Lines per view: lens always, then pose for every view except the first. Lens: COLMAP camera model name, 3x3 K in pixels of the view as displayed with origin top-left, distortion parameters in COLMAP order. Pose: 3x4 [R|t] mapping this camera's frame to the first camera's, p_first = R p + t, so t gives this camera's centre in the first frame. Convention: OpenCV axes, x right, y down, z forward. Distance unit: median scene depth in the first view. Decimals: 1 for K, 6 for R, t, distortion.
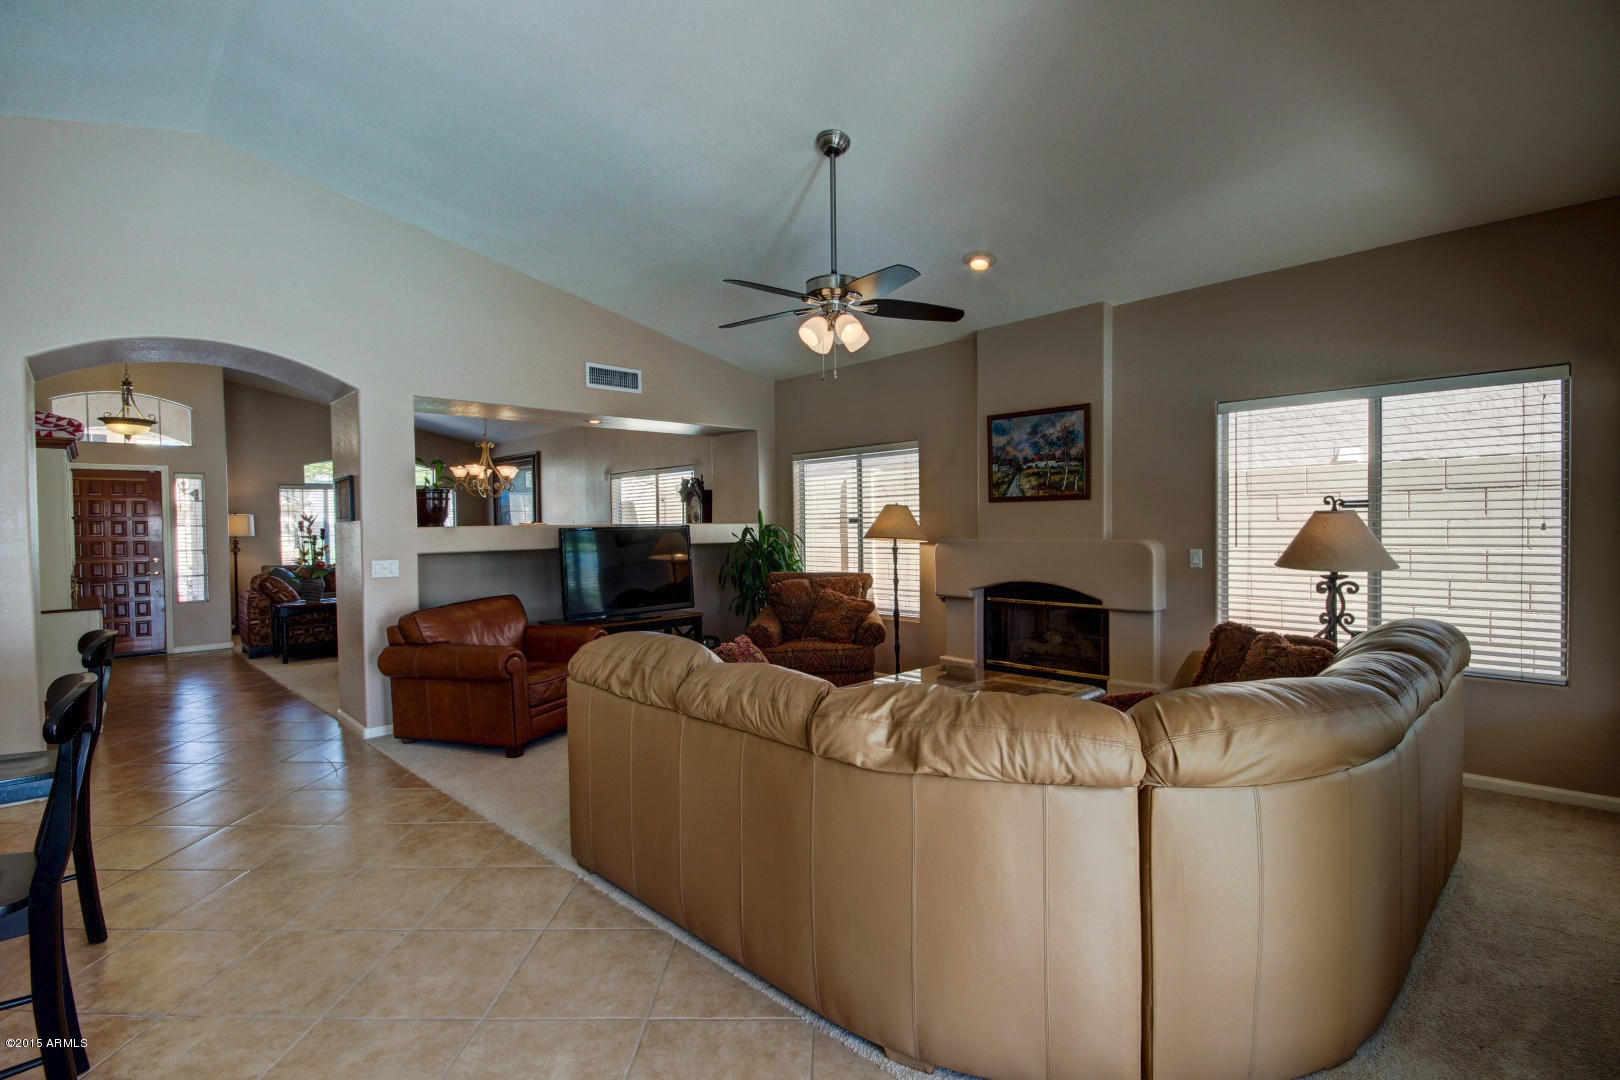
lens RADIAL K [[753.6, 0, 803.1], [0, 753.6, 540.5], [0, 0, 1]] dist [-0.002825, -0.000805]
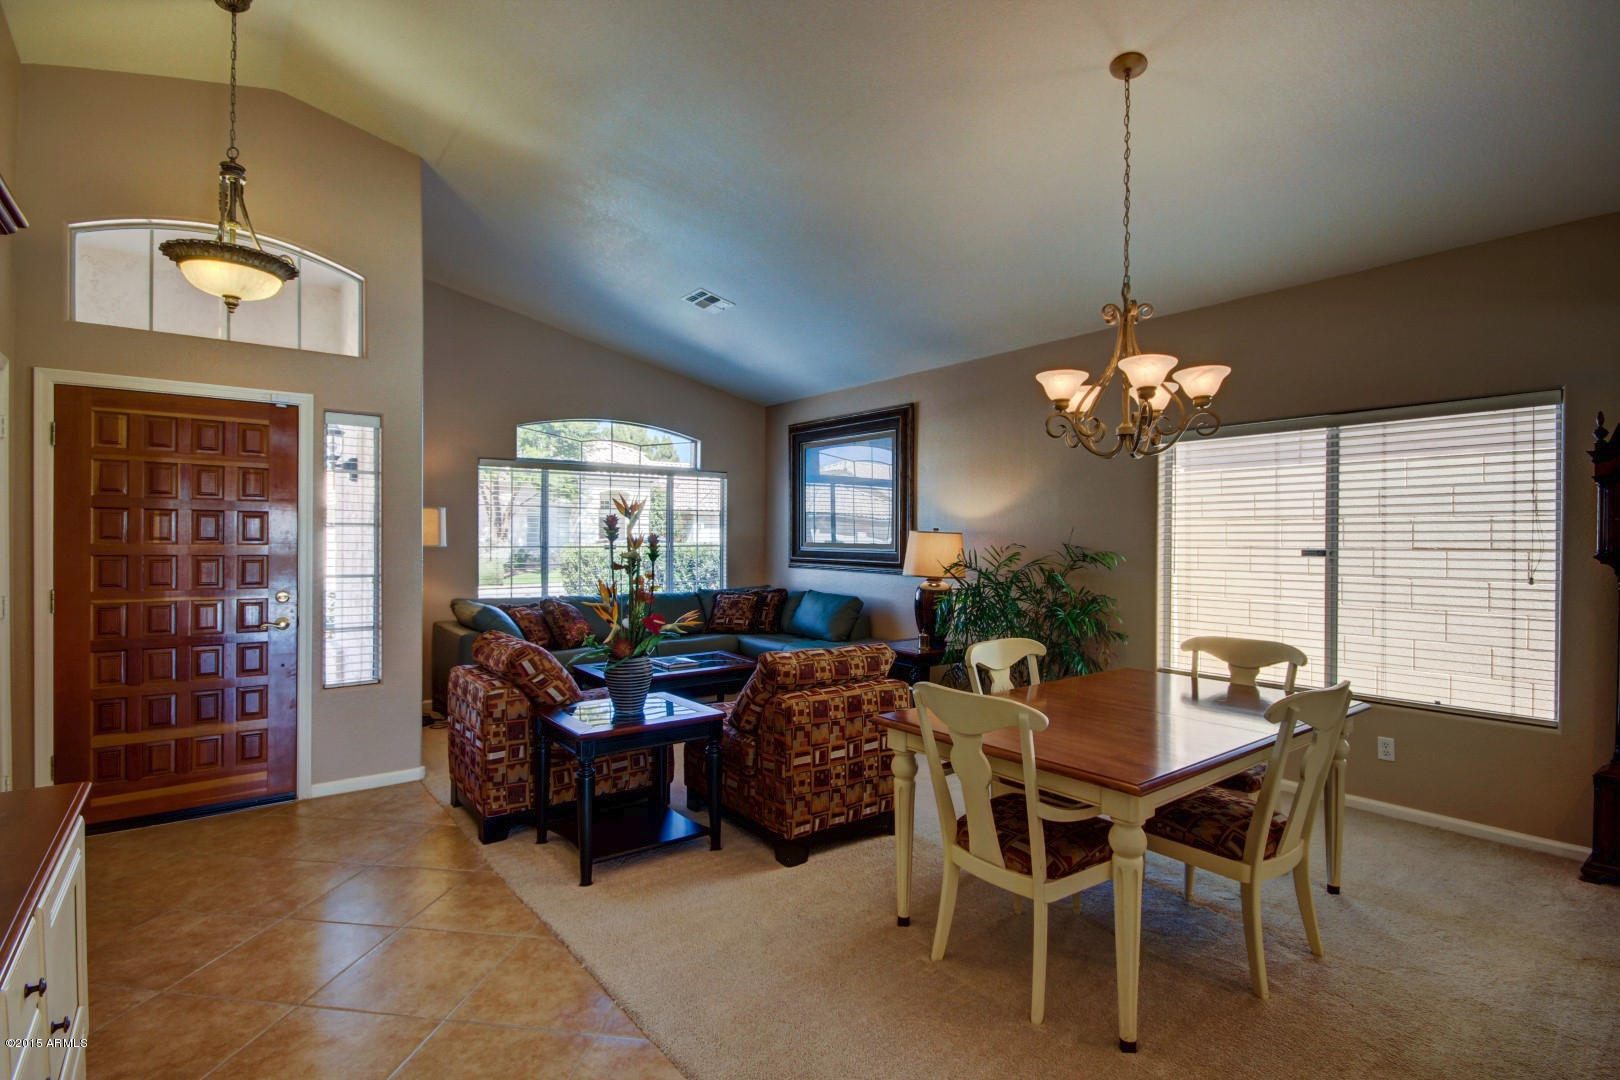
lens RADIAL K [[753.6, 0, 802.4], [0, 753.6, 536.7], [0, 0, 1]] dist [-0.002825, -0.000805]
pose [[0.994960, 0.017667, -0.098706, -0.803813], [-0.019776, 0.999596, -0.020425, -0.012499], [0.098305, 0.022274, 0.994907, 0.921262]]
